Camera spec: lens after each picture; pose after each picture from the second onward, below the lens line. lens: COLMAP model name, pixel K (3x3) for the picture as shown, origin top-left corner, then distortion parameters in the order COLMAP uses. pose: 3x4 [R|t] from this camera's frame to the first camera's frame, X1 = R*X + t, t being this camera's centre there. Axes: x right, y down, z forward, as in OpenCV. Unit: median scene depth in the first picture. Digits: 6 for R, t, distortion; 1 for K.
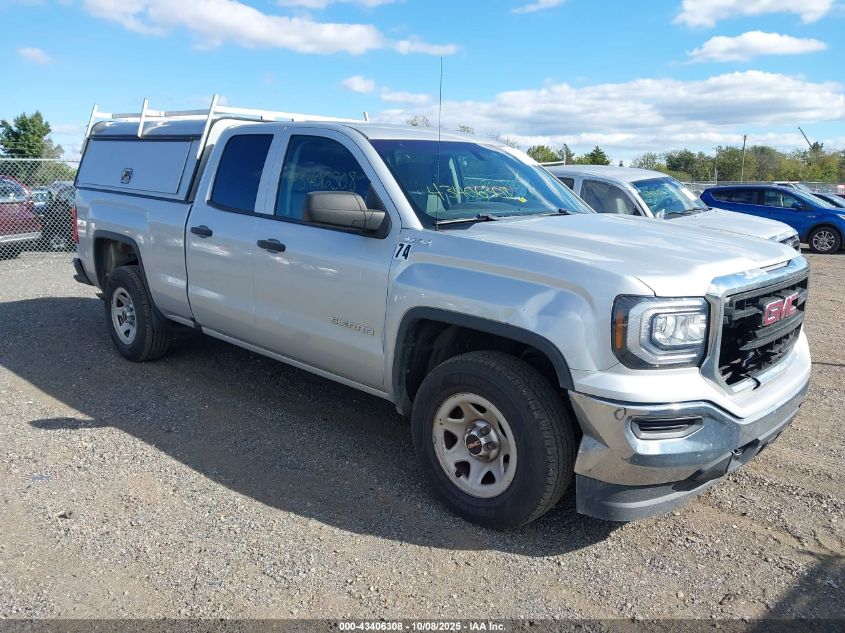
lens RADIAL K [[686.0, 0, 420.0], [0, 686.0, 326.7], [0, 0, 1]] dist [0.005631, 0.005787]
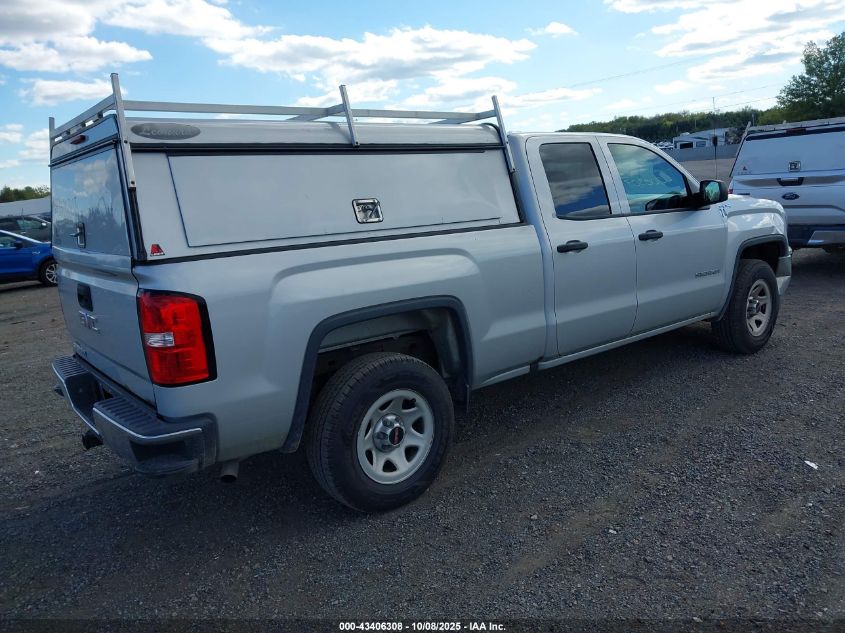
lens RADIAL K [[669.8, 0, 422.5], [0, 669.8, 316.5], [0, 0, 1]] dist [0.005559, -0.004111]
pose [[0.129951, -0.224043, 0.965877, -1.219907], [0.291192, 0.939804, 0.178818, -0.268062], [-0.947797, 0.258018, 0.187368, 1.046699]]
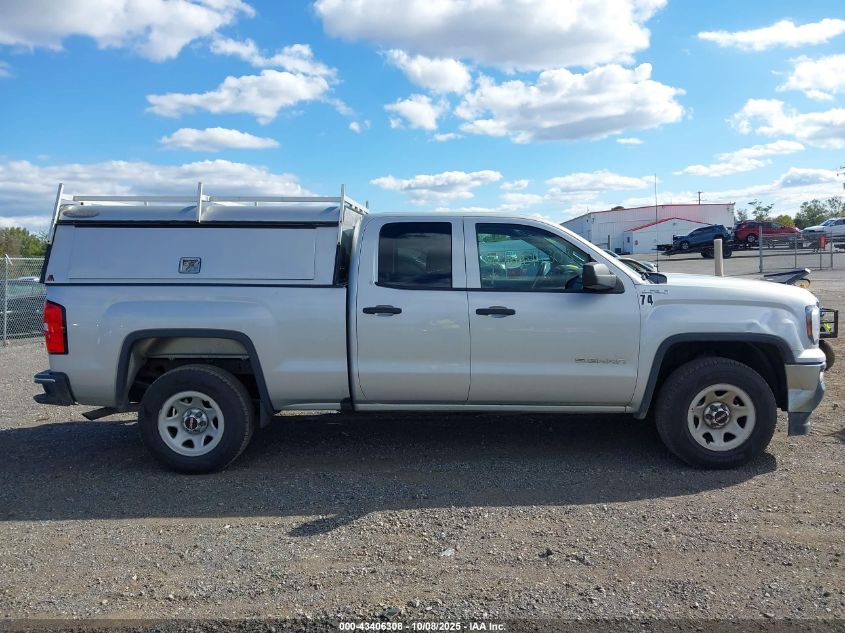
lens RADIAL K [[668.9, 0, 444.4], [0, 668.9, 317.4], [0, 0, 1]] dist [0.004577, -0.003042]
pose [[0.731928, -0.098786, 0.674183, -0.940971], [0.180244, 0.982259, -0.051754, -0.056978], [-0.657110, 0.159398, 0.736748, 0.178270]]
